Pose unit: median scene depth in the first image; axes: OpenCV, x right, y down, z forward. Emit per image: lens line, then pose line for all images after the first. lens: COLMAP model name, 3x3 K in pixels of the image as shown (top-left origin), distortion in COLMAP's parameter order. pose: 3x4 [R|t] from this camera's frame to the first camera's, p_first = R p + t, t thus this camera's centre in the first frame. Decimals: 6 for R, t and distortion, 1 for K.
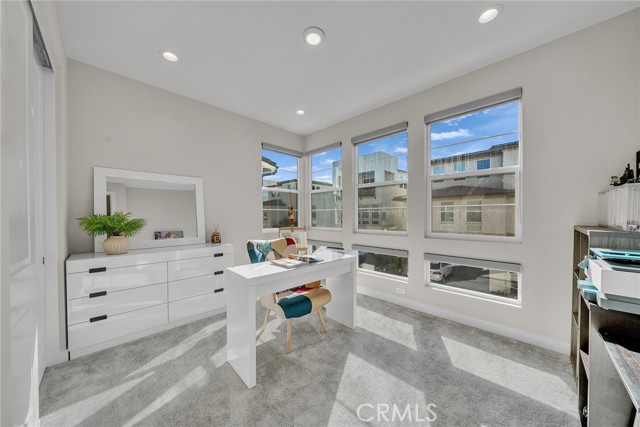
lens RADIAL K [[217.4, 0, 321.8], [0, 217.4, 215.3], [0, 0, 1]] dist [-0.000006, -0.000063]
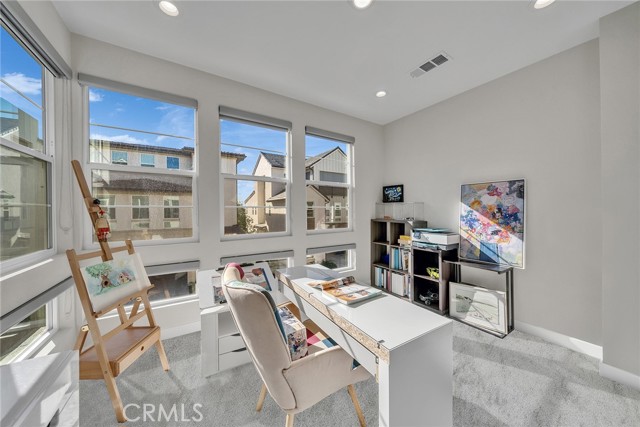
lens RADIAL K [[217.4, 0, 314.4], [0, 217.4, 212.5], [0, 0, 1]] dist [-0.000006, -0.000063]
pose [[0.246290, -0.009282, 0.969152, -0.099722], [0.002884, 0.999957, 0.008844, -0.001622], [-0.969192, 0.000616, 0.246306, 0.106268]]
